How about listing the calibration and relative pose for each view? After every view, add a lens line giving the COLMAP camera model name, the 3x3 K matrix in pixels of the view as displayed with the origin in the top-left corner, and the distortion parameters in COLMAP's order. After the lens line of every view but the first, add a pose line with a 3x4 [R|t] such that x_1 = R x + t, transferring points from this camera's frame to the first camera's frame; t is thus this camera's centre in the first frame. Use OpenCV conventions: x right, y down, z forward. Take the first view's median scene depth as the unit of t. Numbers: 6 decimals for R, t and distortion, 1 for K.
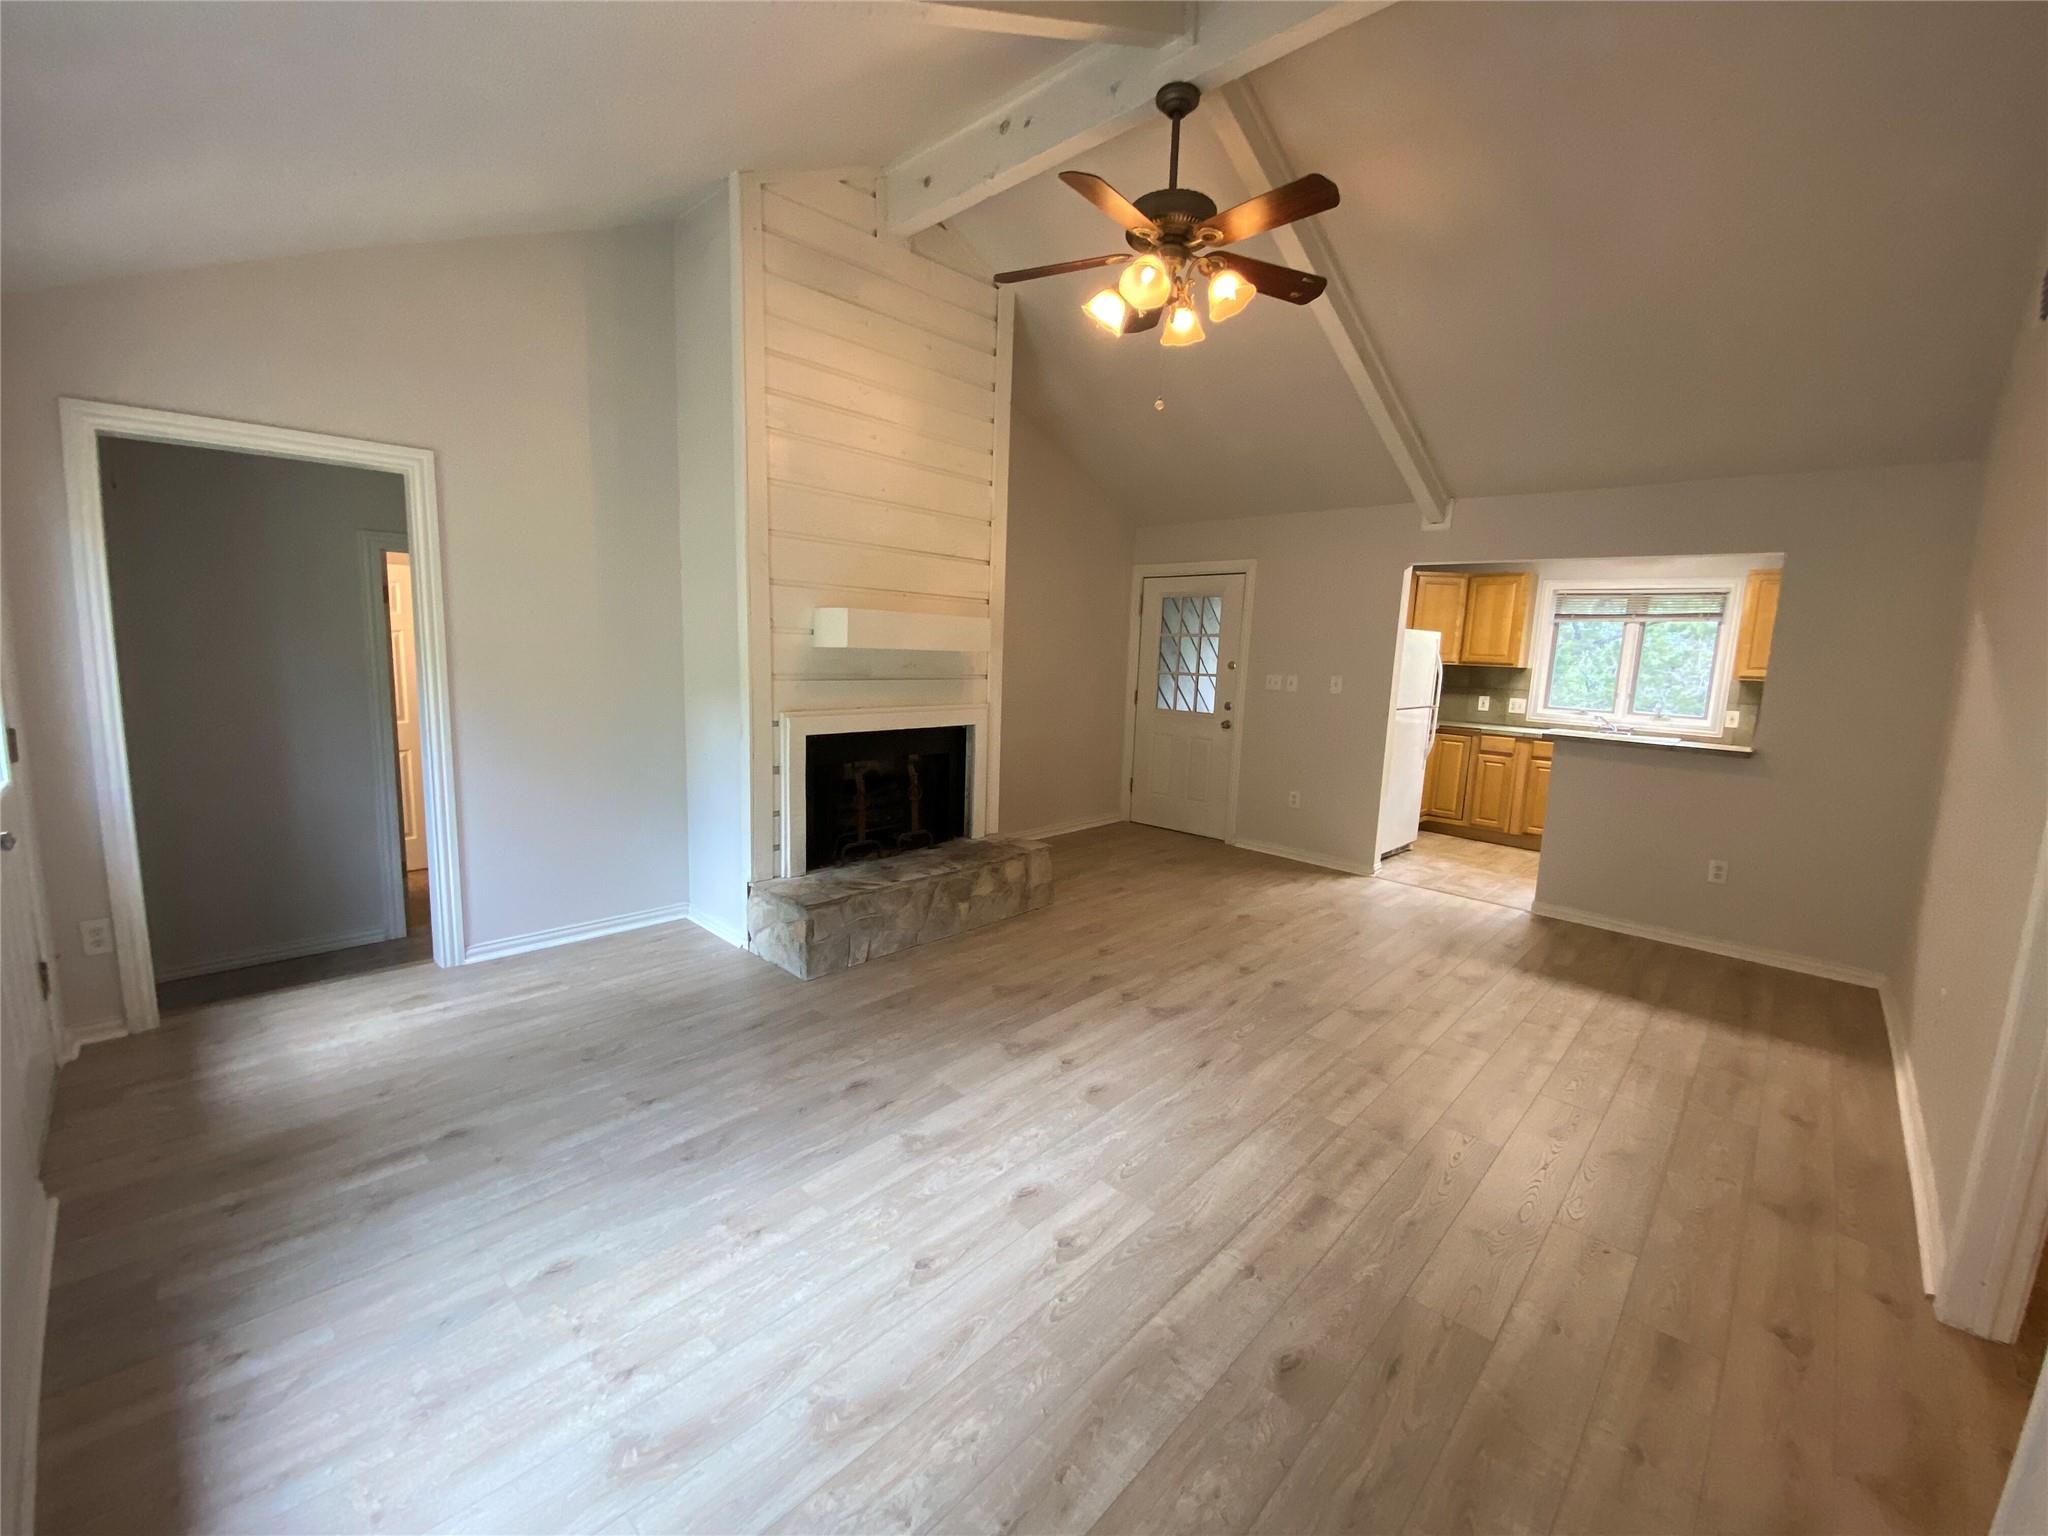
lens RADIAL K [[839.3, 0, 1023.5], [0, 839.3, 763.5], [0, 0, 1]] dist [0.024048, -0.021037]
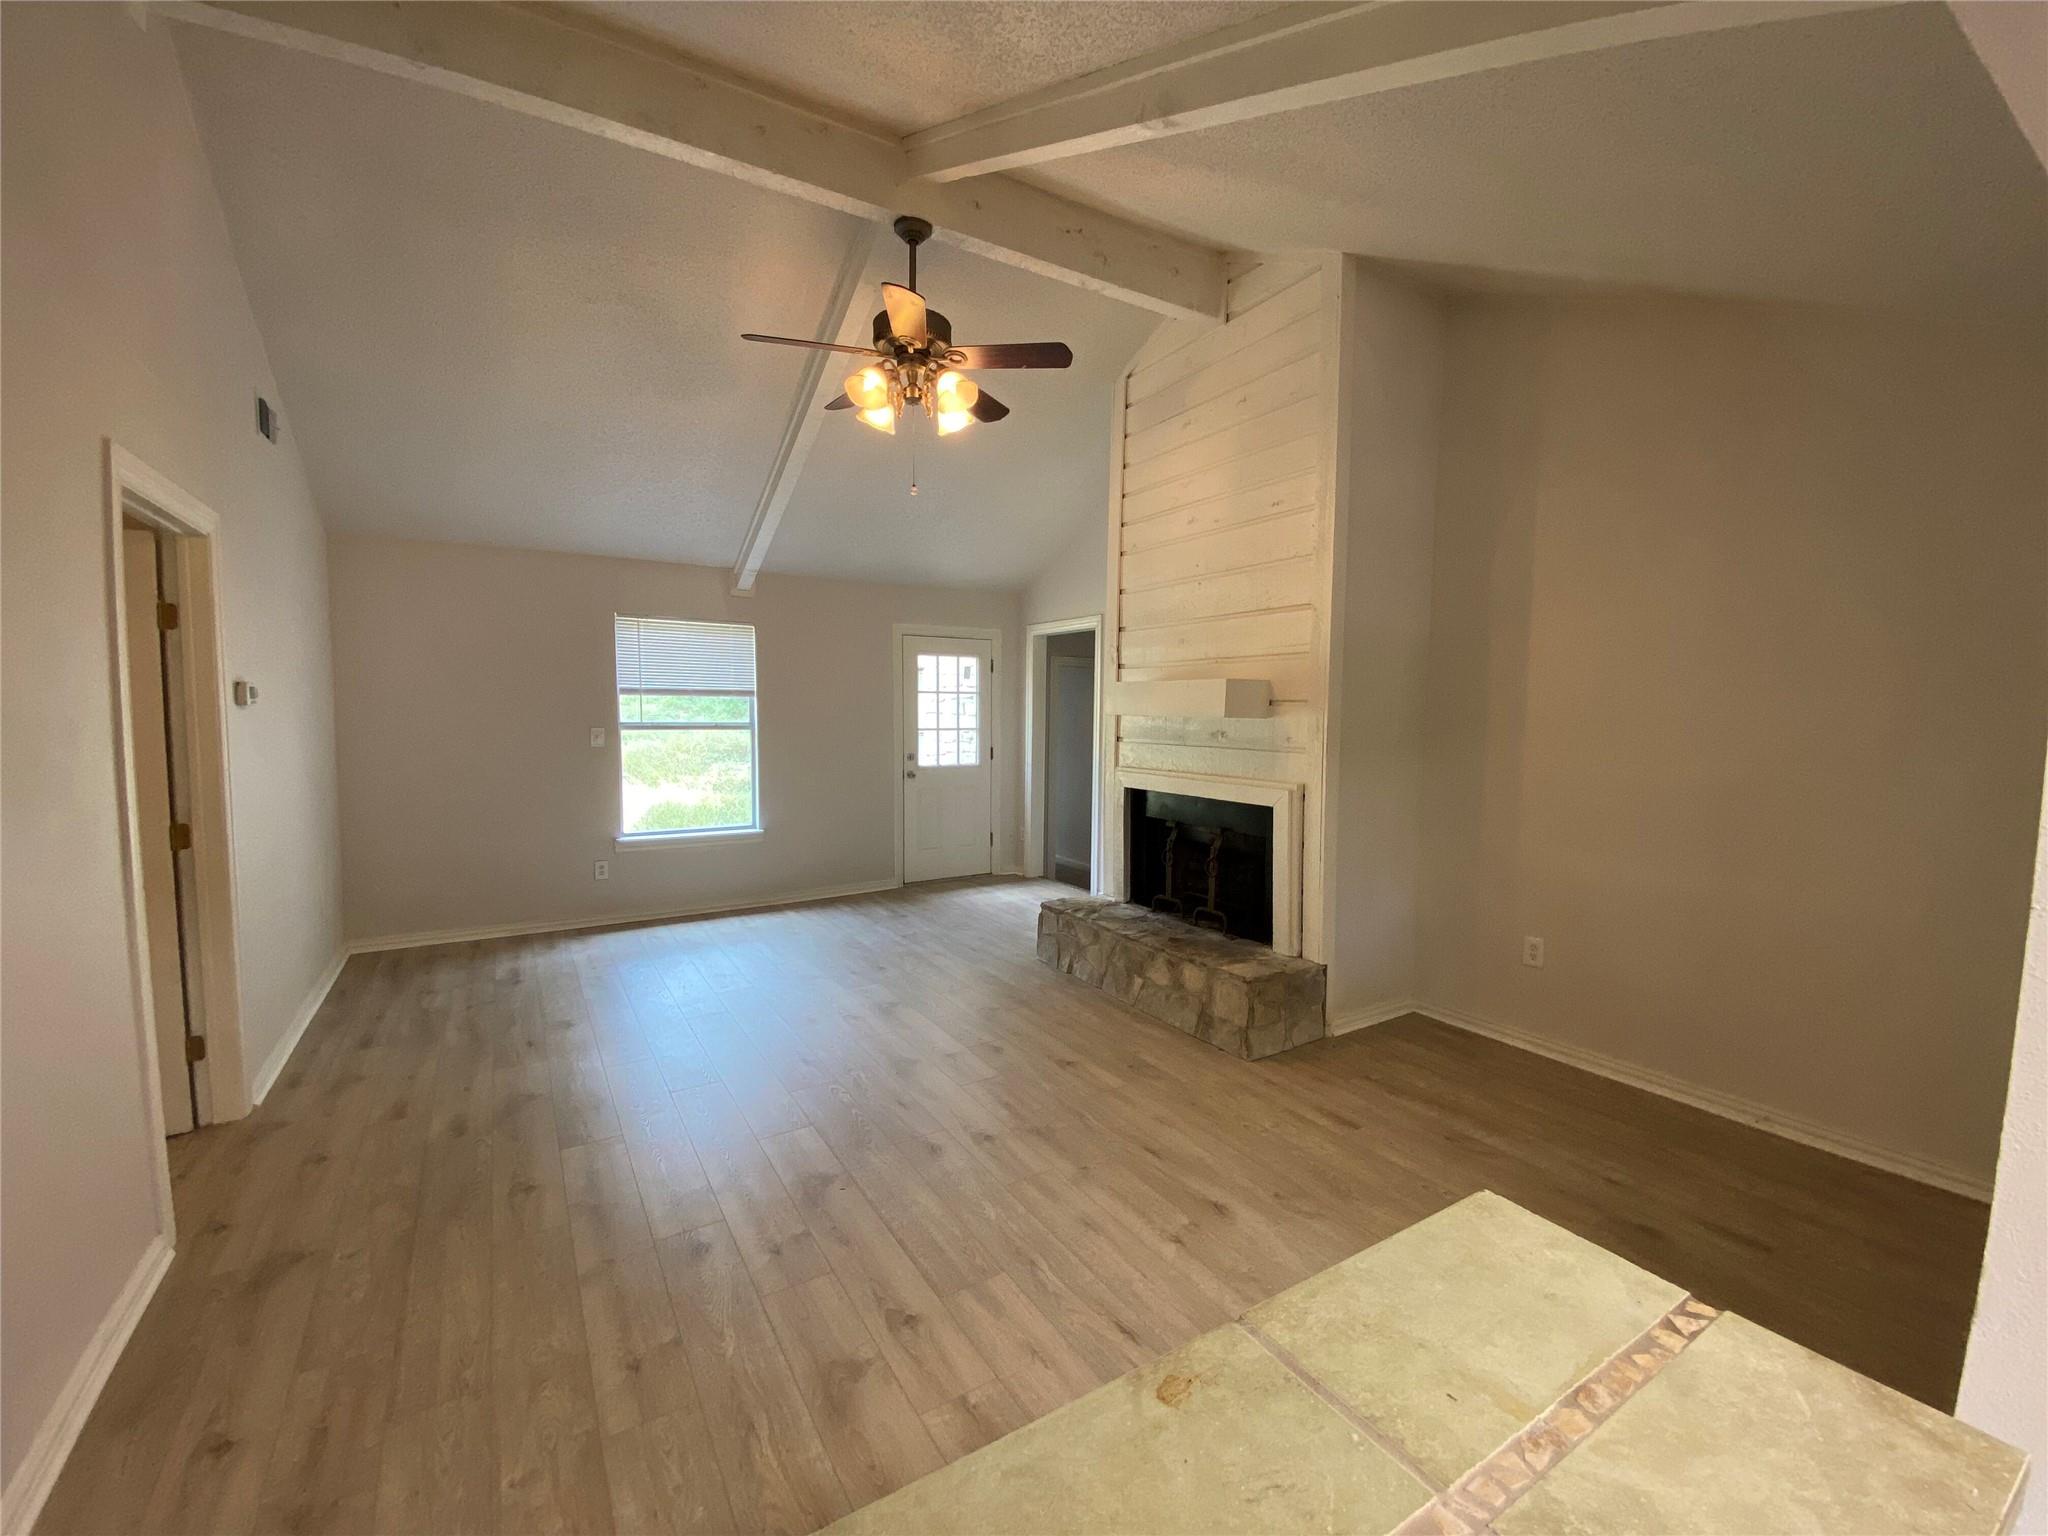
lens RADIAL K [[830.3, 0, 1013.9], [0, 830.3, 765.8], [0, 0, 1]] dist [0.028283, -0.020250]
pose [[-0.265007, 0.035578, -0.963590, 0.999201], [-0.156321, 0.984514, 0.079342, -0.143237], [0.951491, 0.171655, -0.255342, 1.217188]]
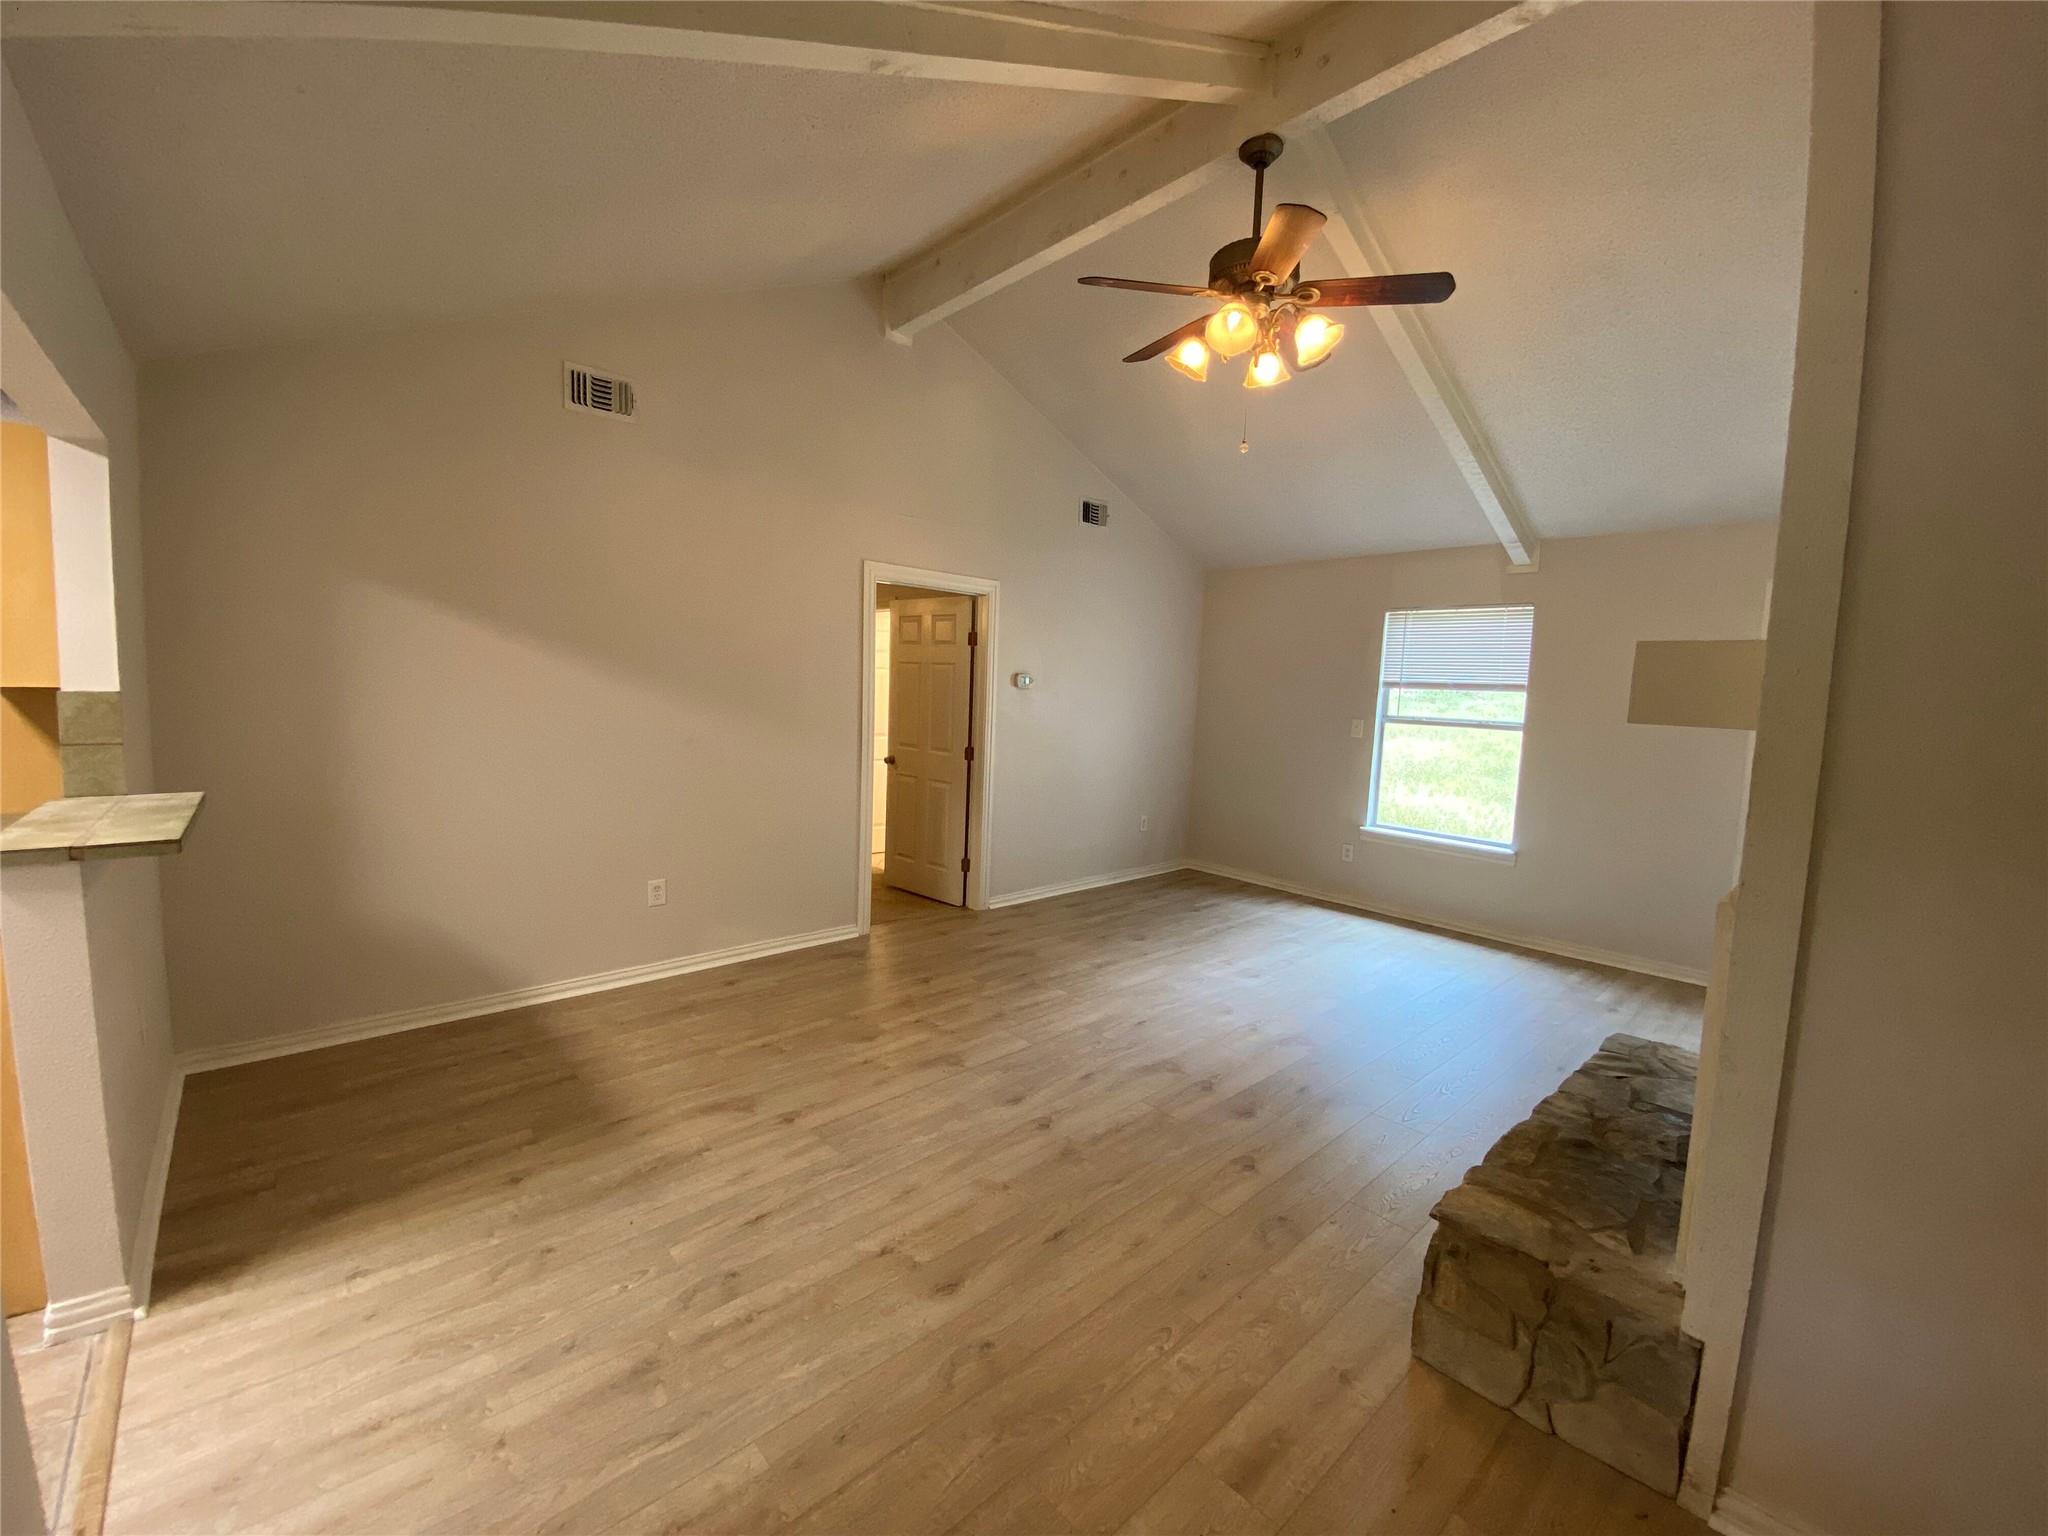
lens RADIAL K [[821.5, 0, 1033.5], [0, 821.5, 766.4], [0, 0, 1]] dist [0.022994, -0.020533]
pose [[-0.995463, -0.075812, 0.057504, 0.268132], [-0.059580, 0.967807, 0.244541, -0.234899], [-0.074192, 0.240005, -0.967932, 1.698897]]
